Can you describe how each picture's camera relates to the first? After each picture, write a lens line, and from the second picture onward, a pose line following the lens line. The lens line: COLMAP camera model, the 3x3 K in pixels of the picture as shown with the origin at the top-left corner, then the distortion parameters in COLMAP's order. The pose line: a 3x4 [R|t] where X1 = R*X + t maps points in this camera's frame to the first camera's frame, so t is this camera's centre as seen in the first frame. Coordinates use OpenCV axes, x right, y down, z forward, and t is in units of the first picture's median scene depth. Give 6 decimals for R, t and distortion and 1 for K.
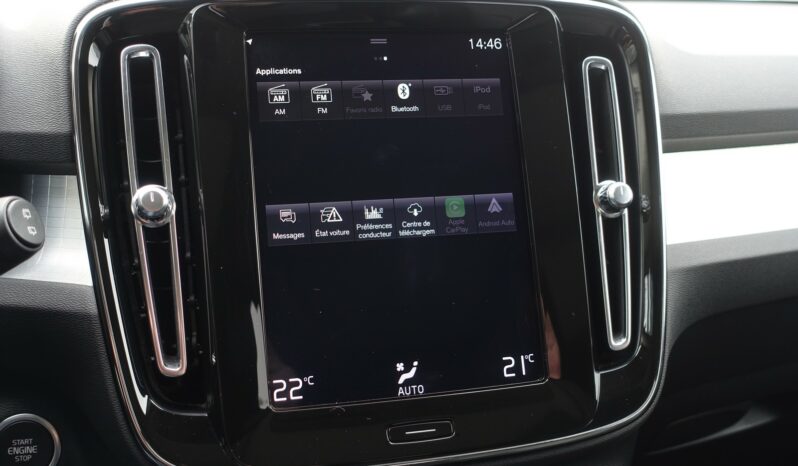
lens RADIAL K [[838.2, 0, 401.1], [0, 838.2, 235.9], [0, 0, 1]] dist [-0.016423, 0.000000]
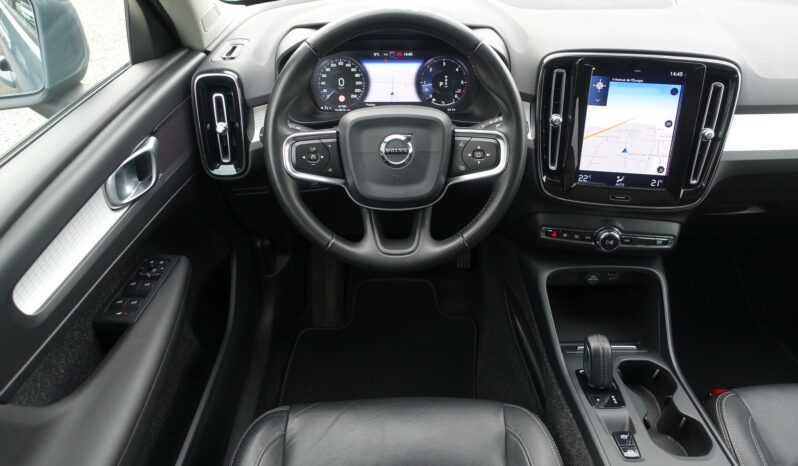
lens RADIAL K [[541.0, 0, 400.8], [0, 541.0, 229.9], [0, 0, 1]] dist [-0.007383, 0.005005]
pose [[0.935359, 0.217581, -0.278859, -0.163242], [-0.091016, 0.909919, 0.404678, -0.435950], [0.341789, -0.353138, 0.870904, -1.216352]]
